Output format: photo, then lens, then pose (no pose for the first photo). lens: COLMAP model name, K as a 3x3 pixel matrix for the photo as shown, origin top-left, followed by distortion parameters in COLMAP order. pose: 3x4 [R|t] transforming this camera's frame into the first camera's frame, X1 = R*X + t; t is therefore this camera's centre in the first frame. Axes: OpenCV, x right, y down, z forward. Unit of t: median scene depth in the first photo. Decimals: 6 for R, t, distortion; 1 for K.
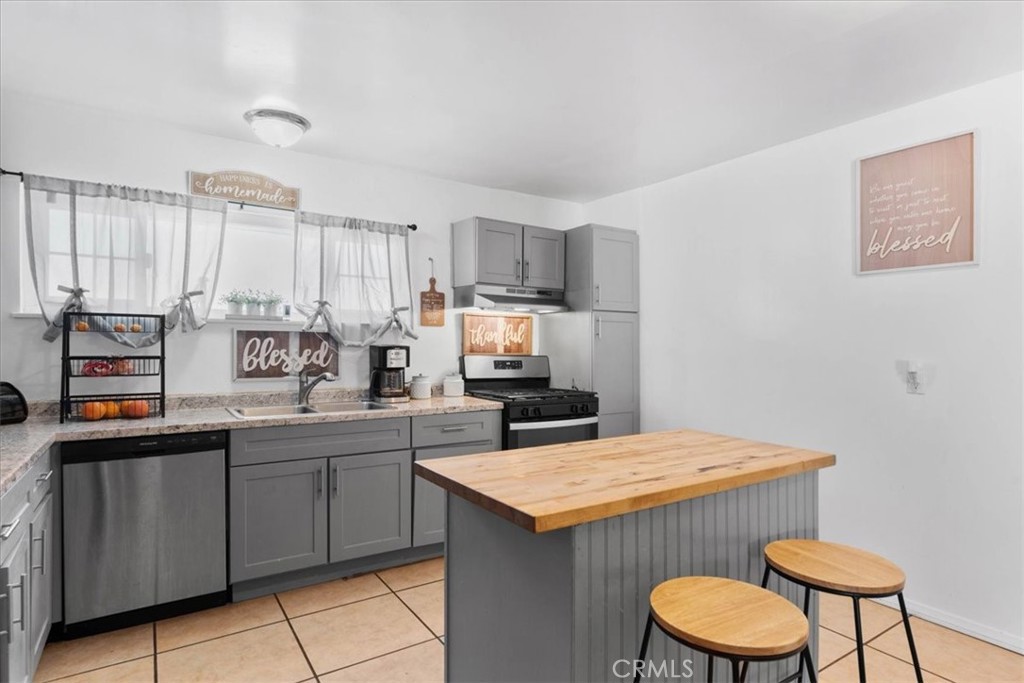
lens RADIAL K [[546.3, 0, 510.5], [0, 546.3, 345.1], [0, 0, 1]] dist [0.000394, 0.000346]
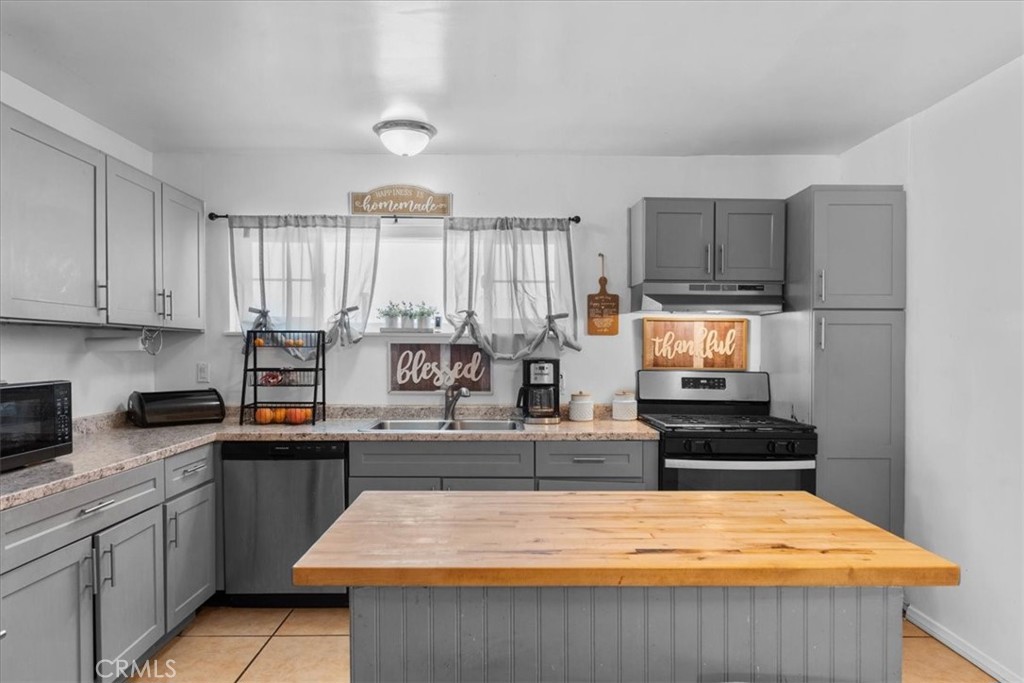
lens RADIAL K [[642.1, 0, 512.1], [0, 642.1, 363.0], [0, 0, 1]] dist [-0.001043, -0.000151]
pose [[0.843102, 0.008987, -0.537679, 0.323856], [0.001385, 0.999821, 0.018883, -0.012800], [0.537752, -0.016665, 0.842938, 0.114927]]
